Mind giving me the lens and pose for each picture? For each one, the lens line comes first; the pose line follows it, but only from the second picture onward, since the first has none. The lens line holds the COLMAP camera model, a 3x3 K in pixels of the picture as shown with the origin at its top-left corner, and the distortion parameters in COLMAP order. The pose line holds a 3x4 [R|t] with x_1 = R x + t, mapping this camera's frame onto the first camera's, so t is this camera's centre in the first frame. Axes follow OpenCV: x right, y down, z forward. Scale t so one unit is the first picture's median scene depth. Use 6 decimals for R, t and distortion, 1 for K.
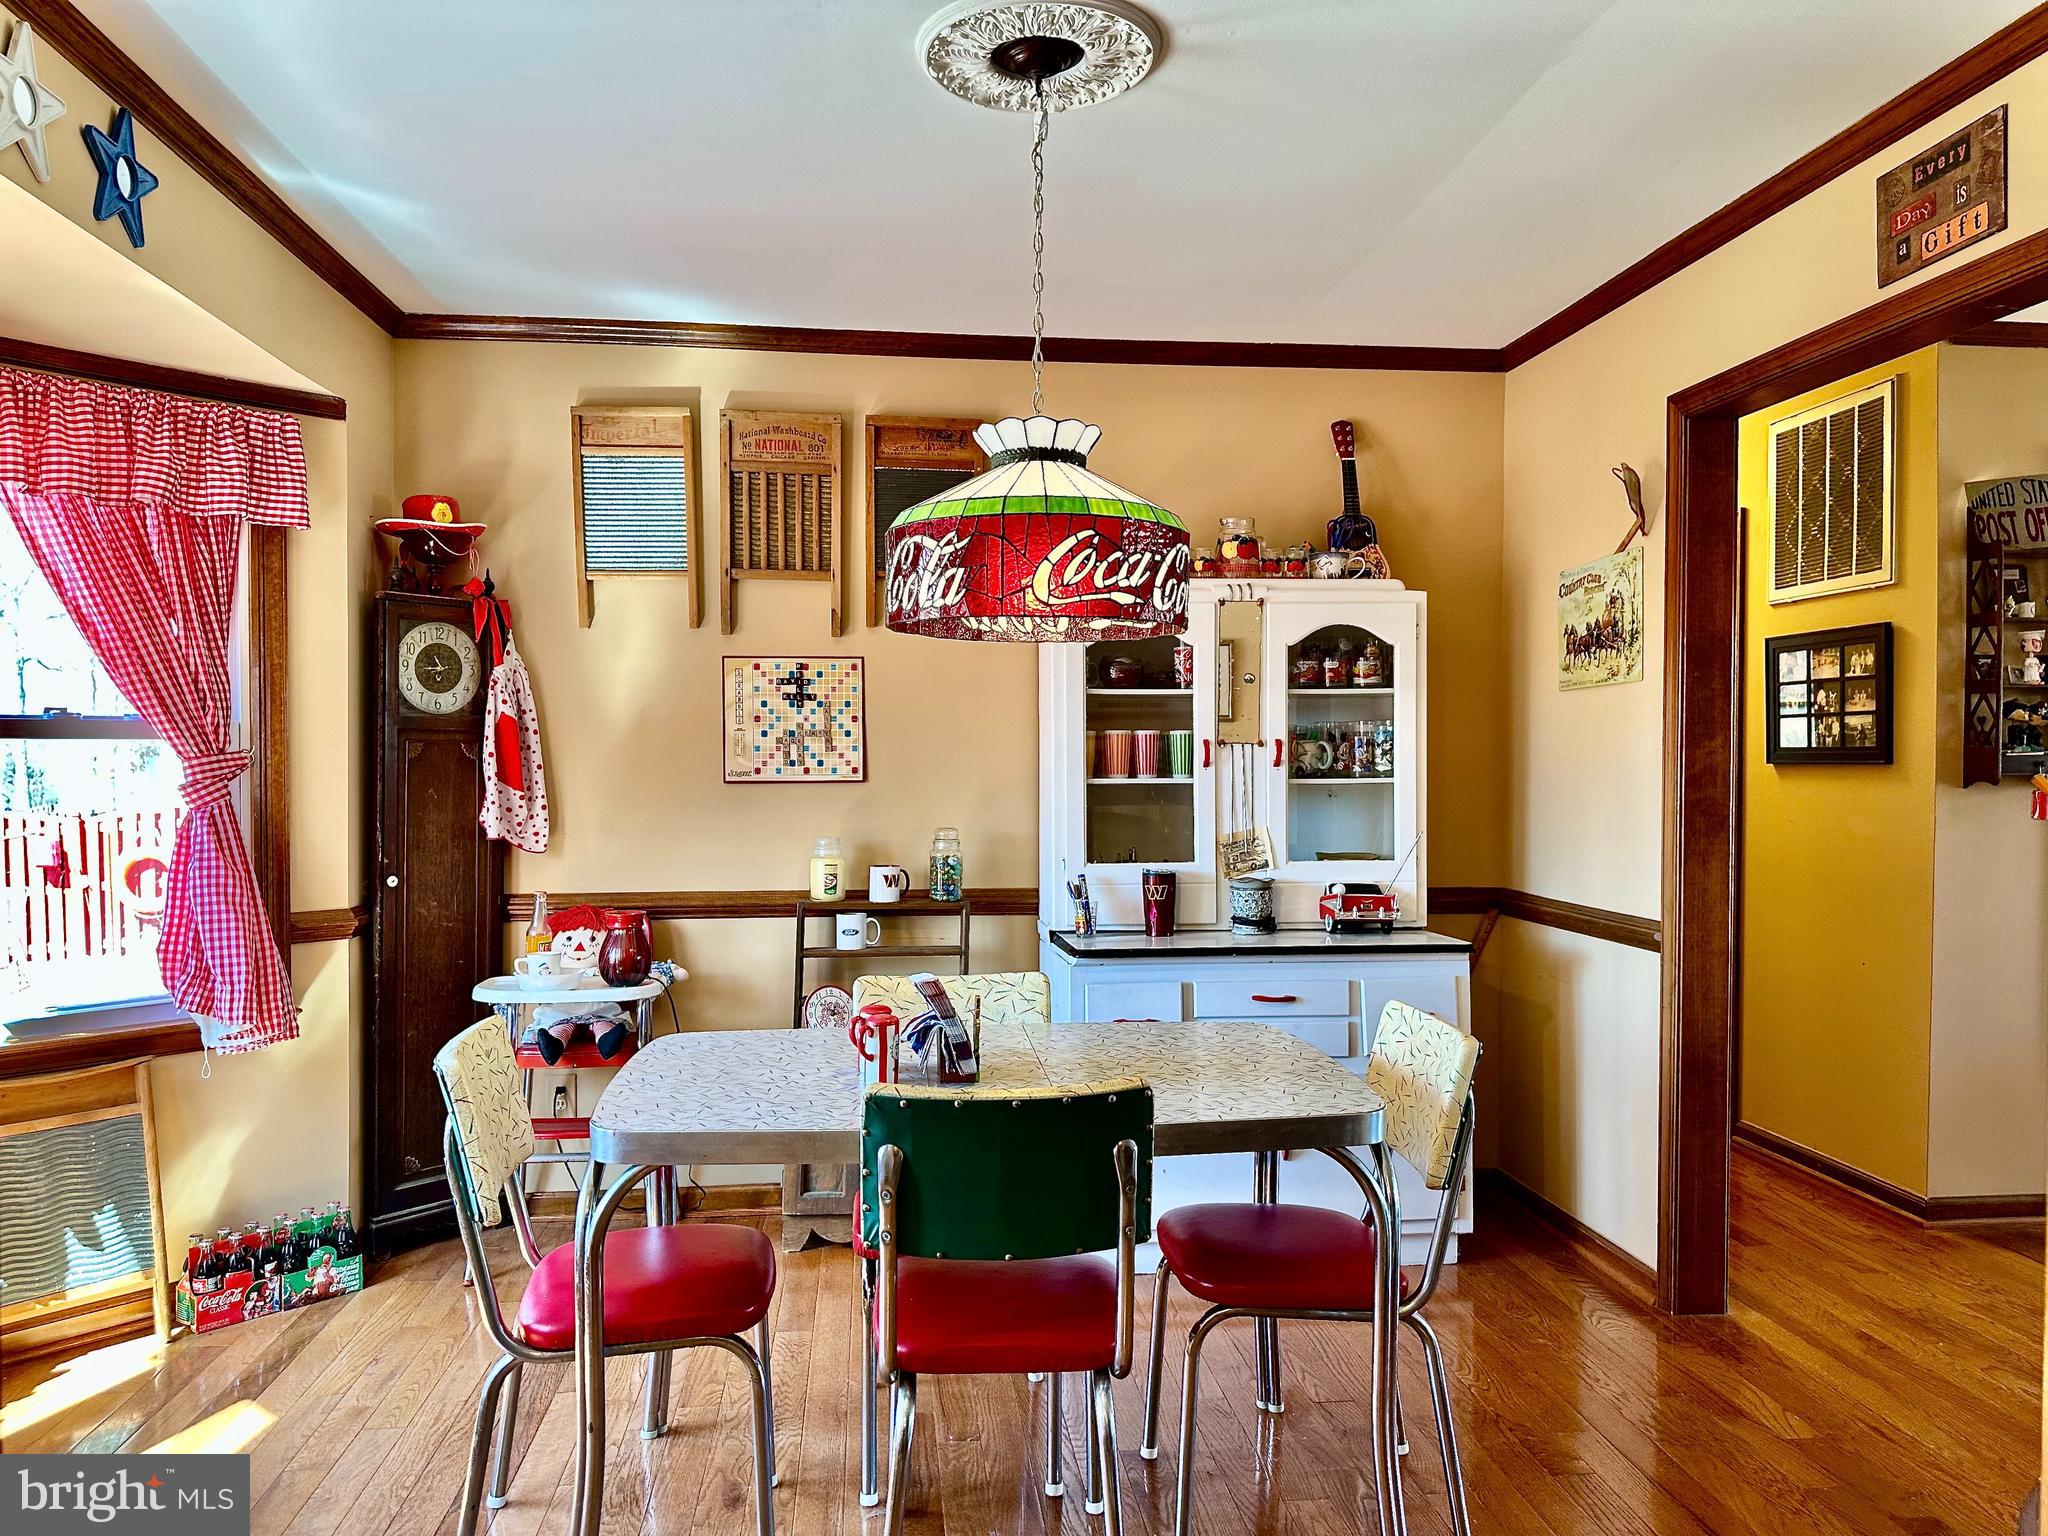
lens RADIAL K [[1468.3, 0, 1022.7], [0, 1468.3, 759.9], [0, 0, 1]] dist [0.037756, -0.027897]
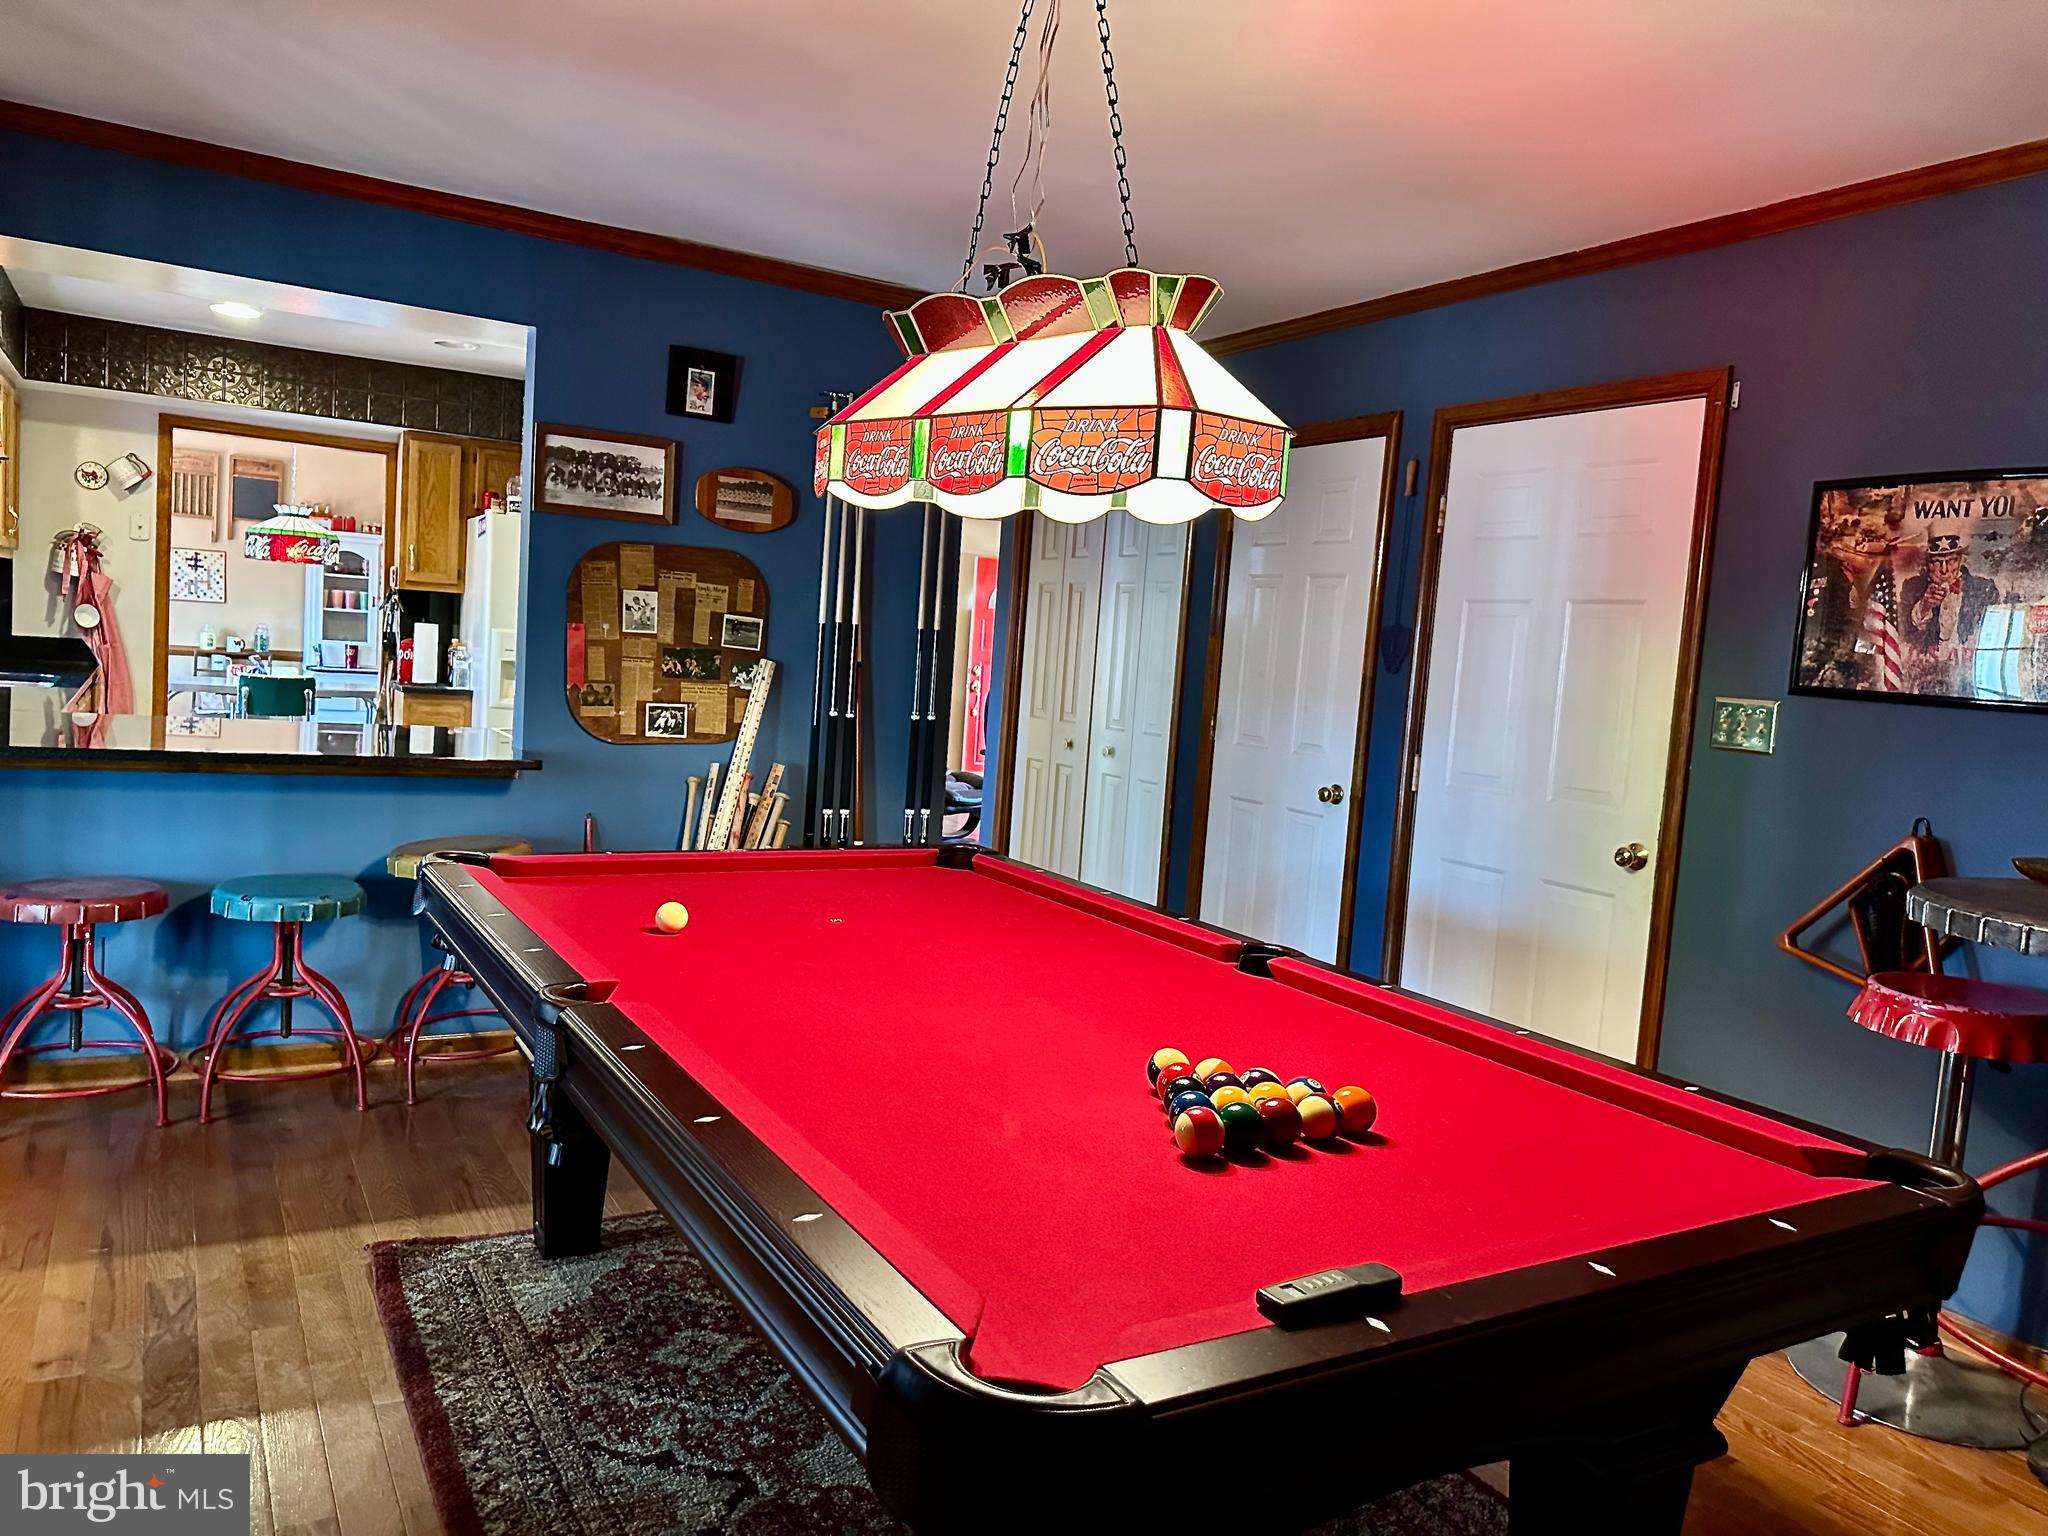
lens RADIAL K [[1468.3, 0, 1008.5], [0, 1468.3, 764.6], [0, 0, 1]] dist [0.037756, -0.027897]
pose [[0.914289, 0.027331, 0.404140, 0.097954], [-0.066150, 0.994401, 0.082401, -0.007526], [-0.399625, -0.102072, 0.910978, -1.841664]]
